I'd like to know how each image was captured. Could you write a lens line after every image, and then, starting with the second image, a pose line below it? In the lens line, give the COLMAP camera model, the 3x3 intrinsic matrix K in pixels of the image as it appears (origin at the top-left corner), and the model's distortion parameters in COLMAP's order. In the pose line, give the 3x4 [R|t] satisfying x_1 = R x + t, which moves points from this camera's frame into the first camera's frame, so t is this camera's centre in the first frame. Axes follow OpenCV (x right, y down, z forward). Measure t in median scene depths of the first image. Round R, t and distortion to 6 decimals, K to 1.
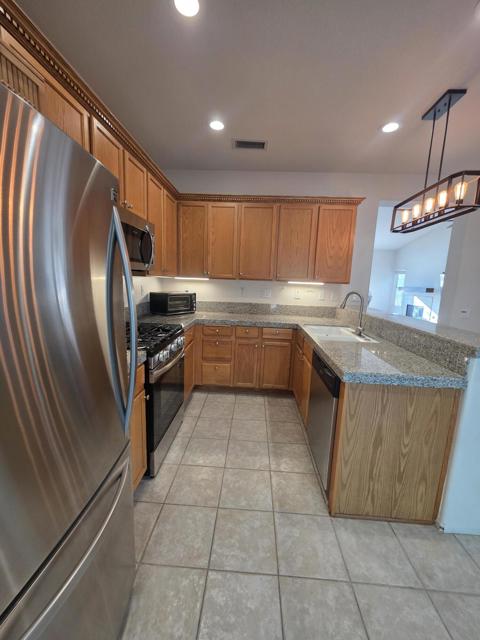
lens RADIAL K [[256.2, 0, 239.5], [0, 256.2, 318.7], [0, 0, 1]] dist [0.000176, 0.000011]
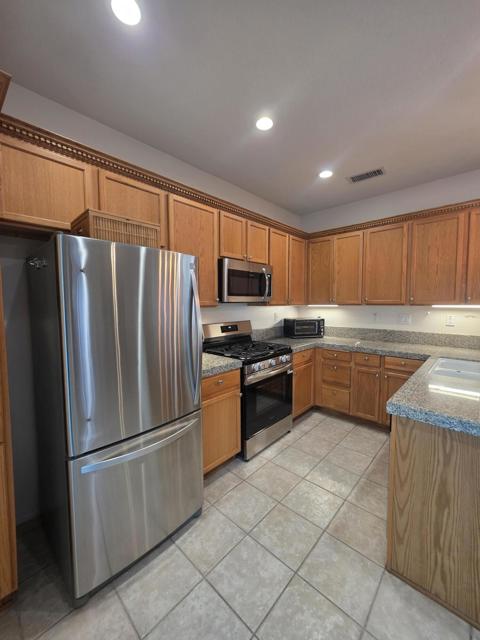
lens RADIAL K [[256.2, 0, 241.3], [0, 256.2, 318.4], [0, 0, 1]] dist [0.000176, 0.000011]
pose [[0.764518, -0.002470, -0.644597, 0.304888], [-0.064663, 0.994655, -0.080504, 0.007559], [0.641350, 0.103229, 0.760272, -0.045090]]
